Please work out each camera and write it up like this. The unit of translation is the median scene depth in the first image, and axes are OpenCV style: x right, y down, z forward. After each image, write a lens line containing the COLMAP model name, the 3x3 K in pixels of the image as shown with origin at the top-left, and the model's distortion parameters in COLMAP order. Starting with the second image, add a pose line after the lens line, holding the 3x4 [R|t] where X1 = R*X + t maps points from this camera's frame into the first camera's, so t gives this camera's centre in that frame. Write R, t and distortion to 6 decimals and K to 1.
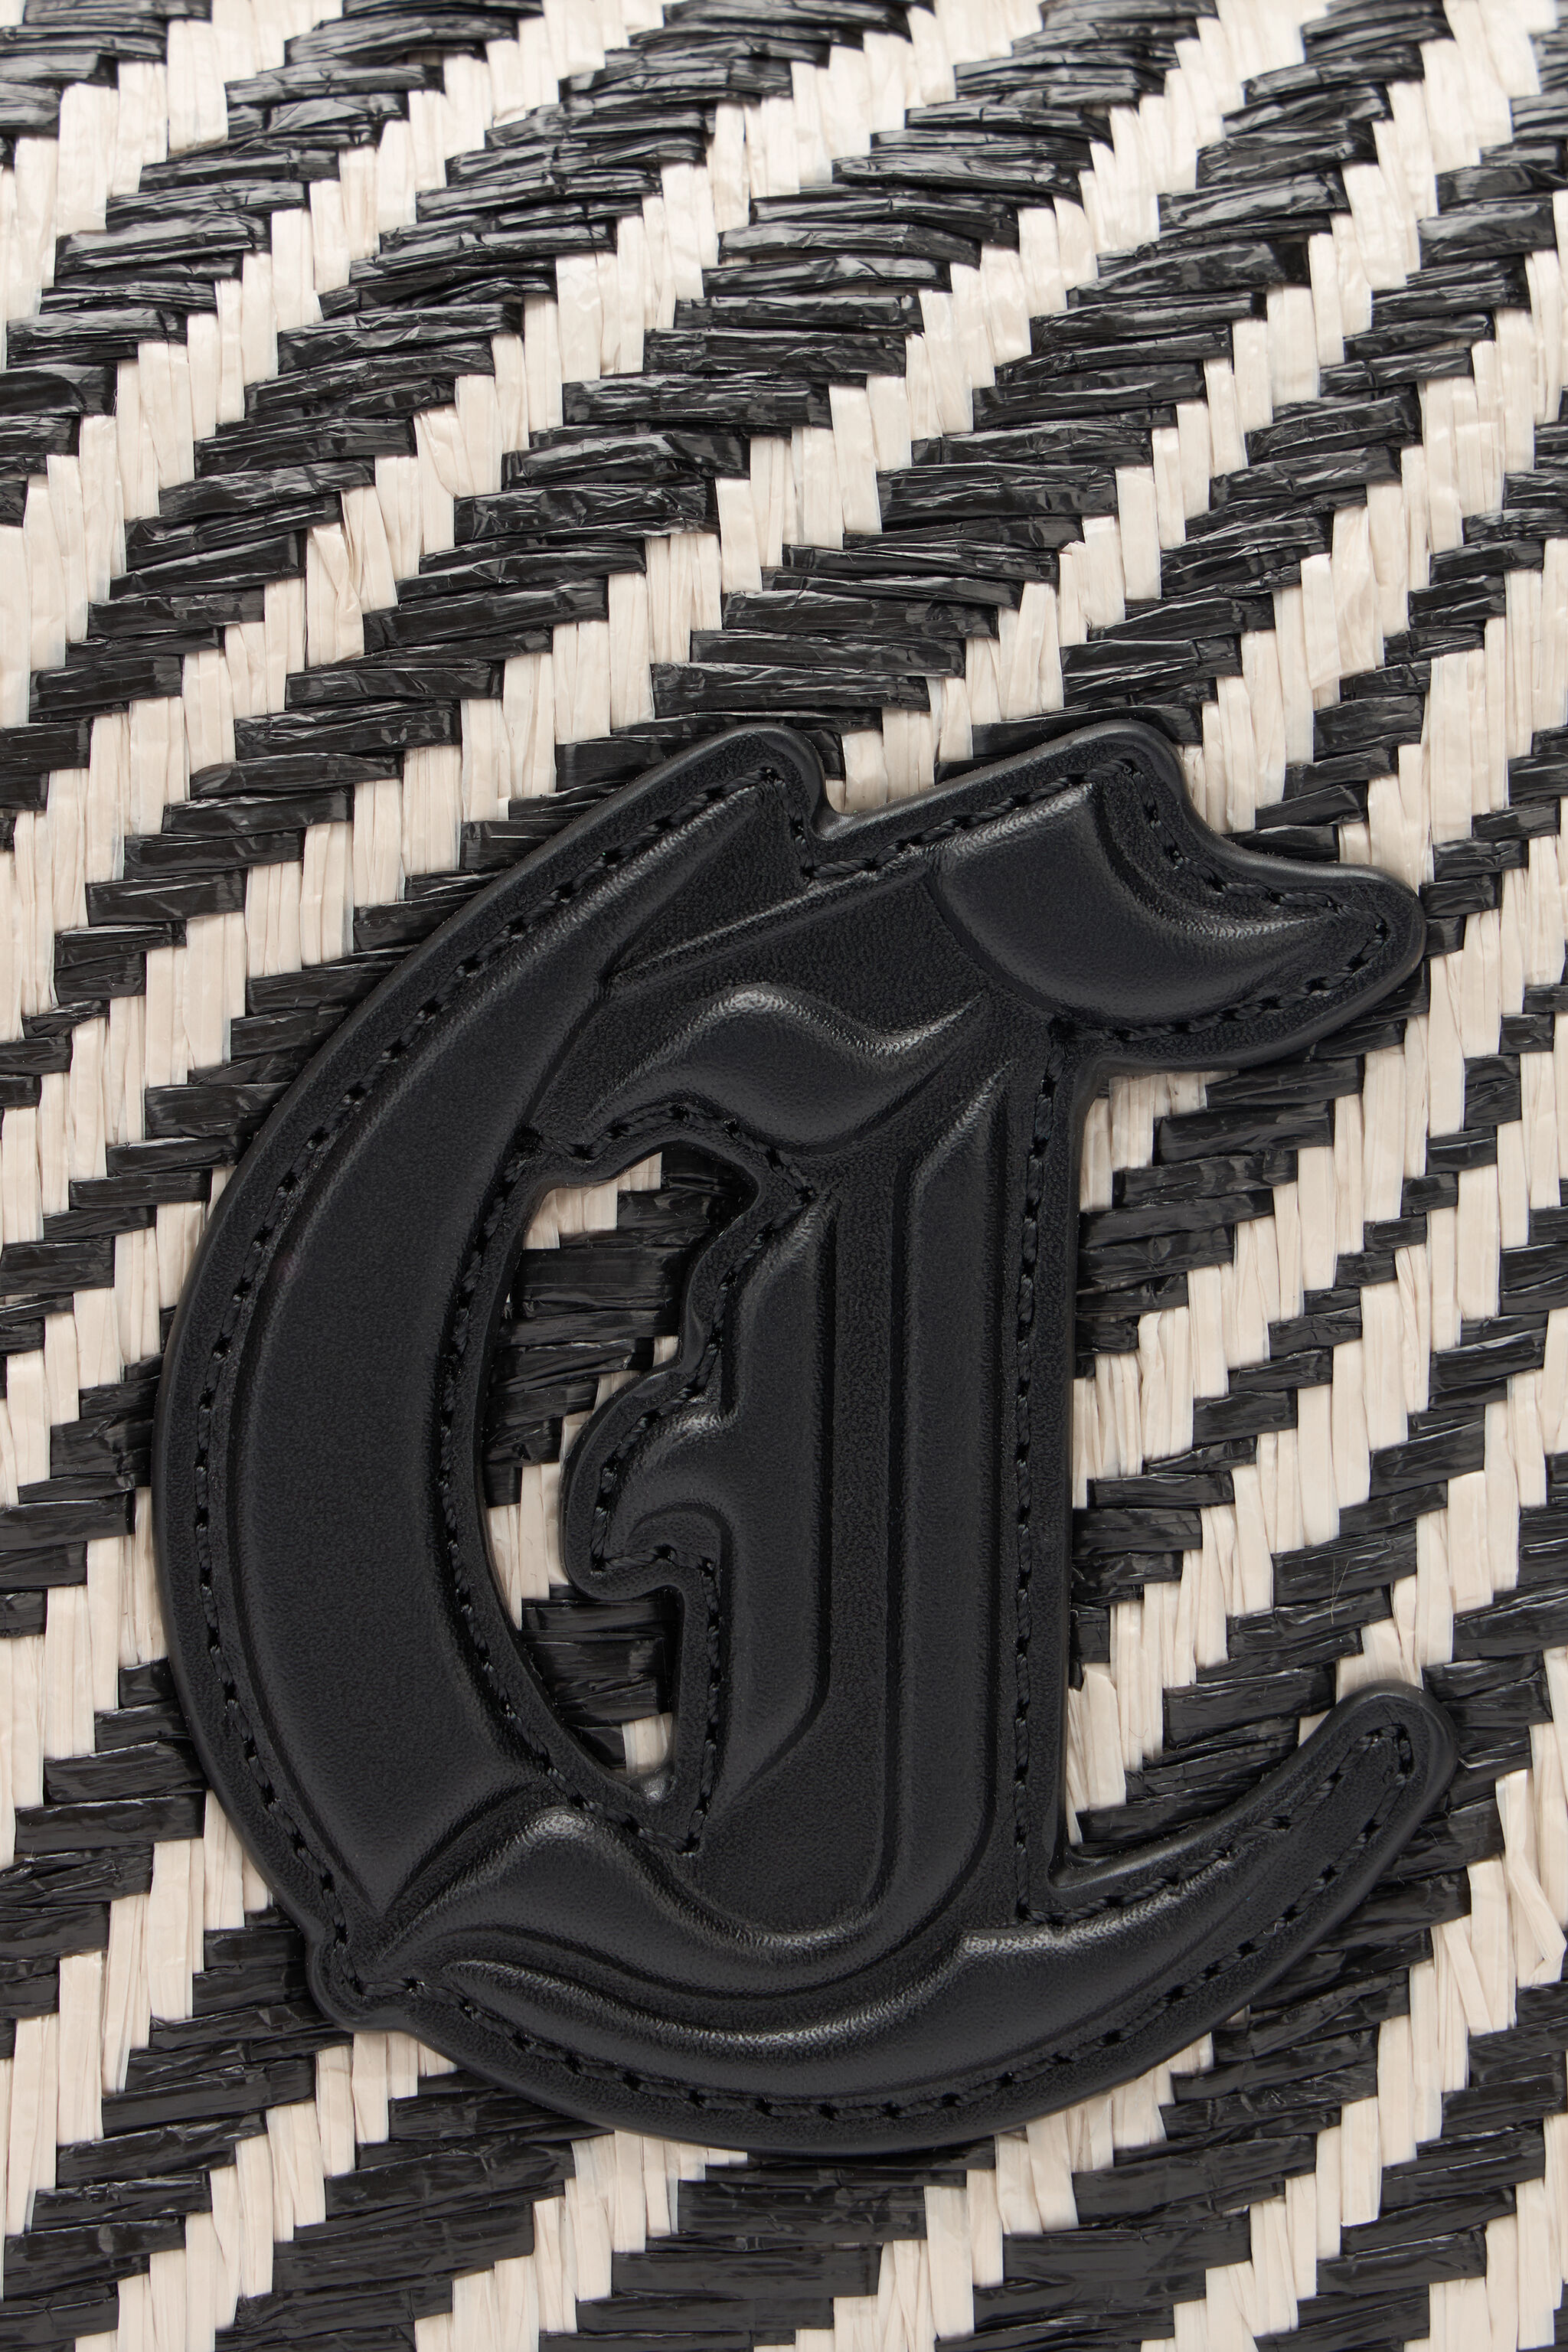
lens RADIAL K [[7967.5, 0, 786.7], [0, 7967.5, 1173.9], [0, 0, 1]] dist [-0.085007, 0.000000]
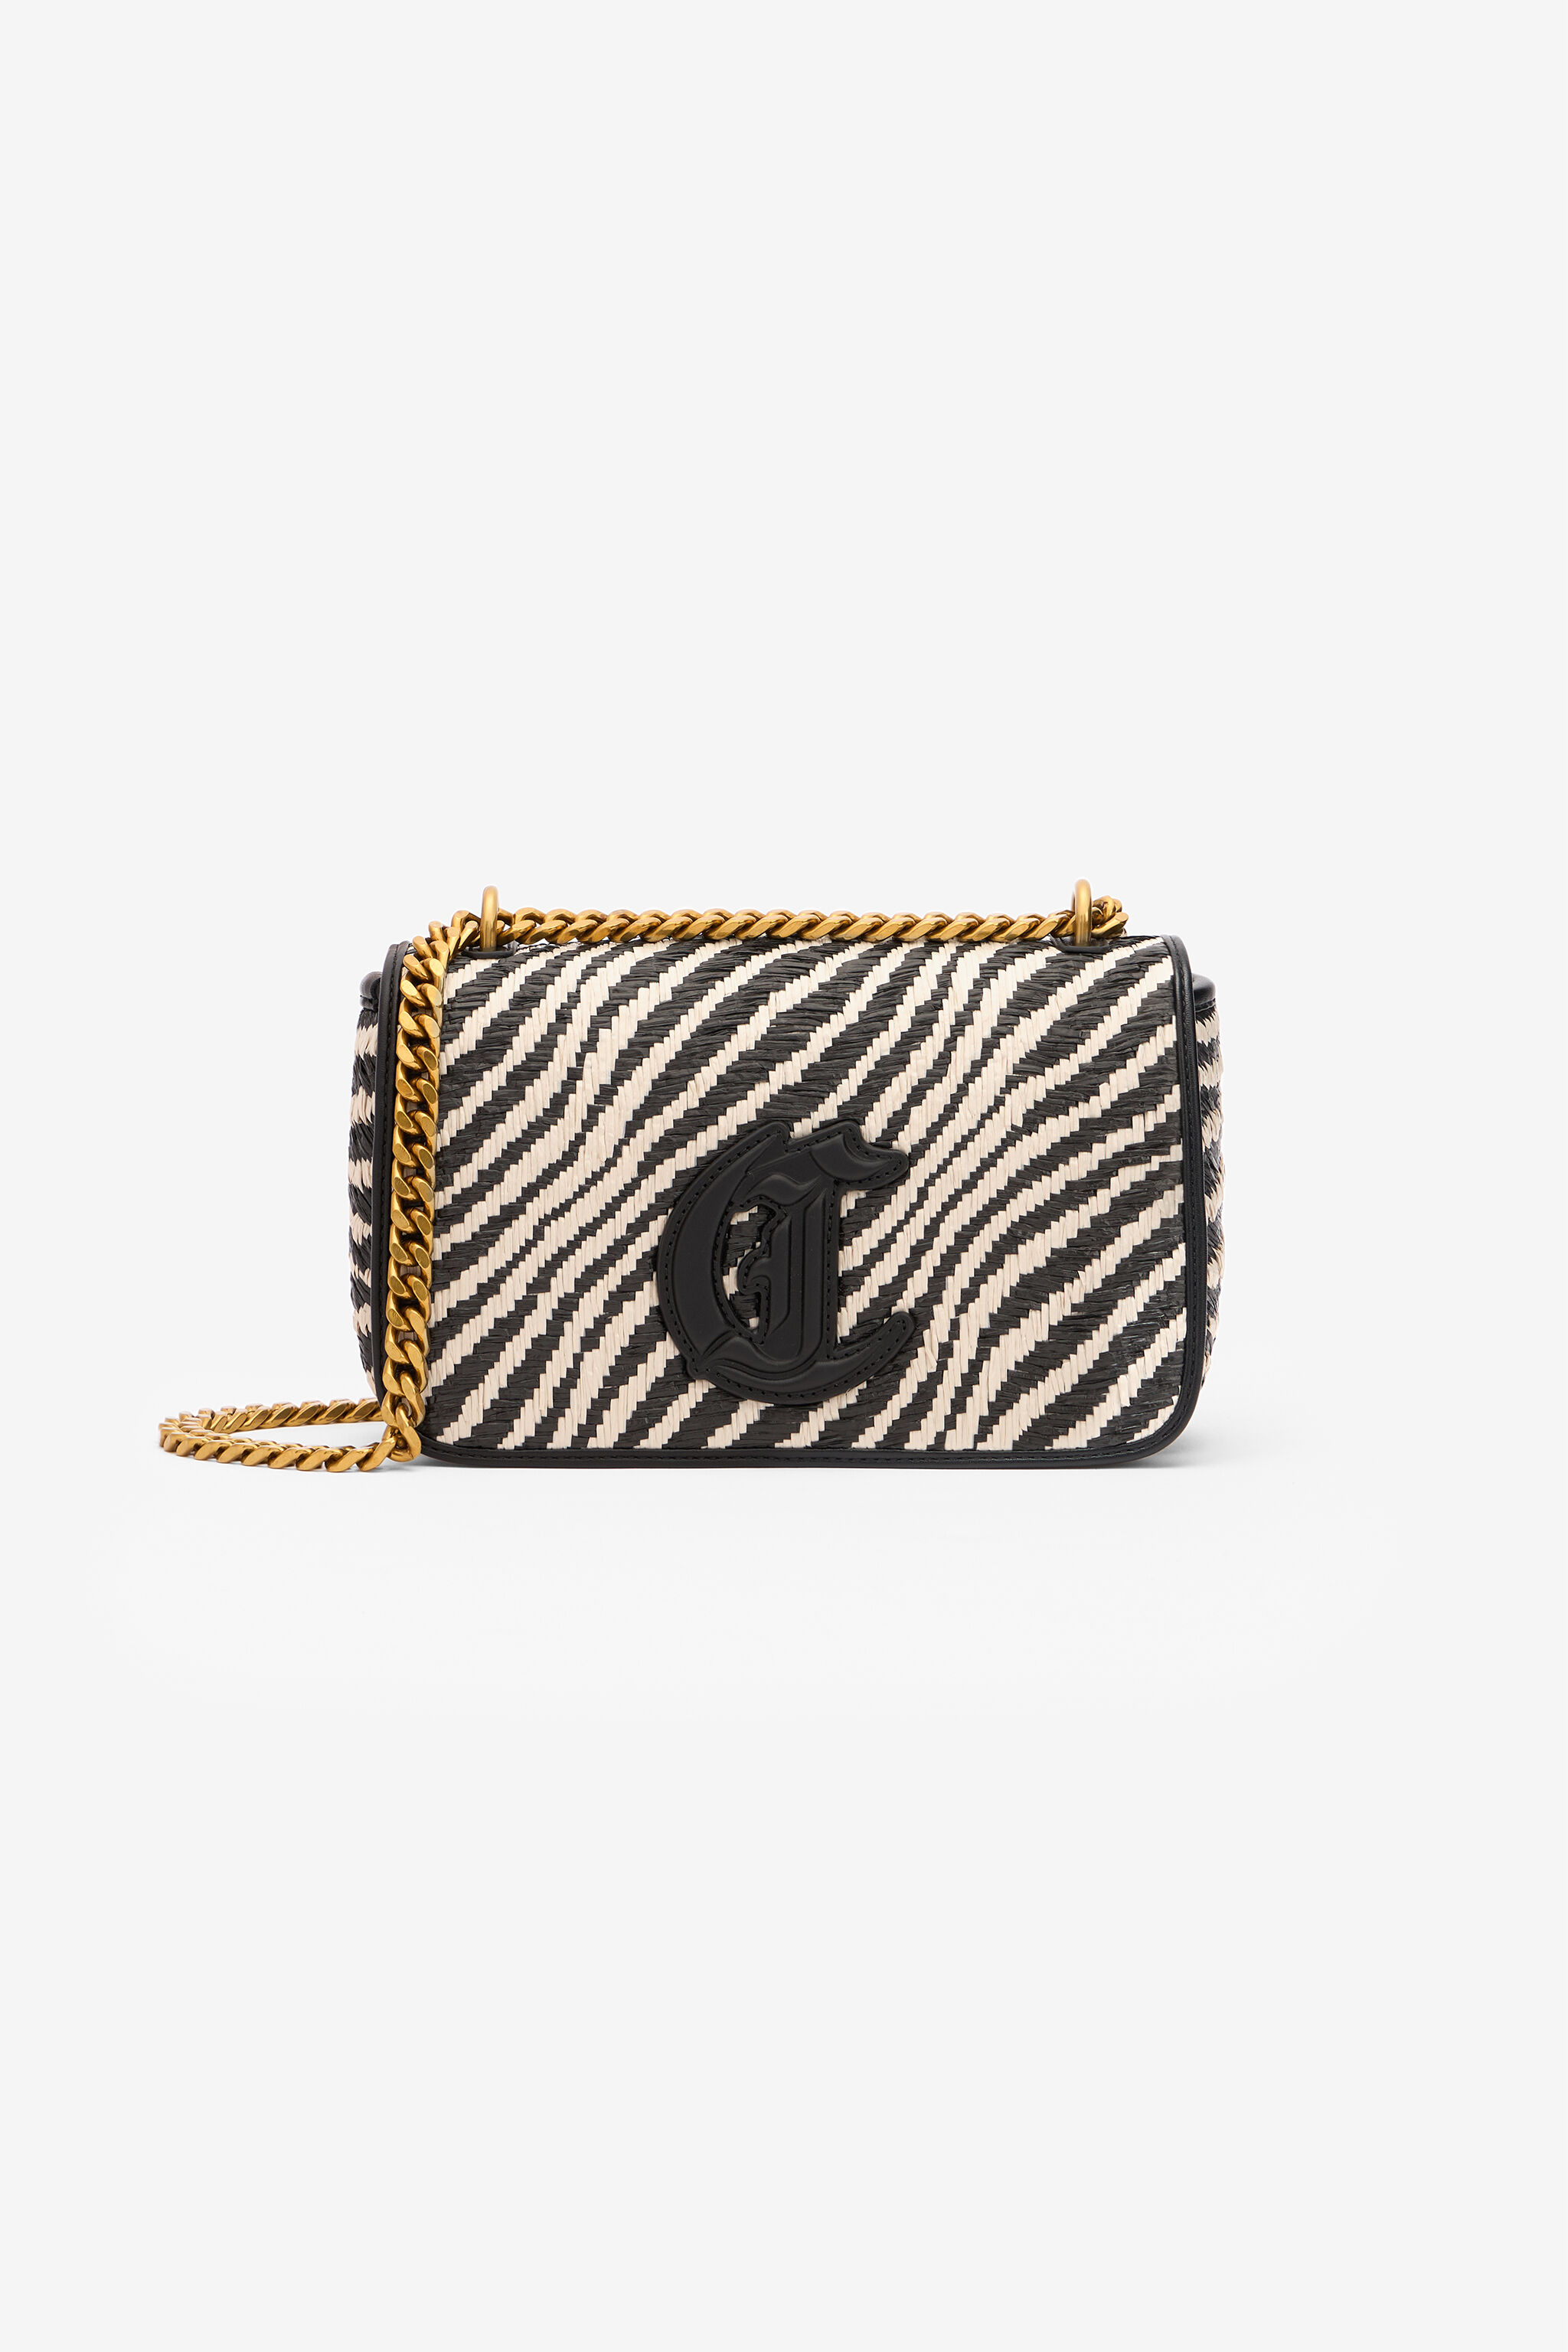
lens RADIAL K [[5340.1, 0, 780.4], [0, 5340.1, 1177.2], [0, 0, 1]] dist [0.049850, 0.000000]
pose [[0.999975, 0.004762, -0.005150, 0.016118], [-0.004620, 0.999623, 0.027081, -0.111899], [0.005277, -0.027057, 0.999620, -2.371819]]
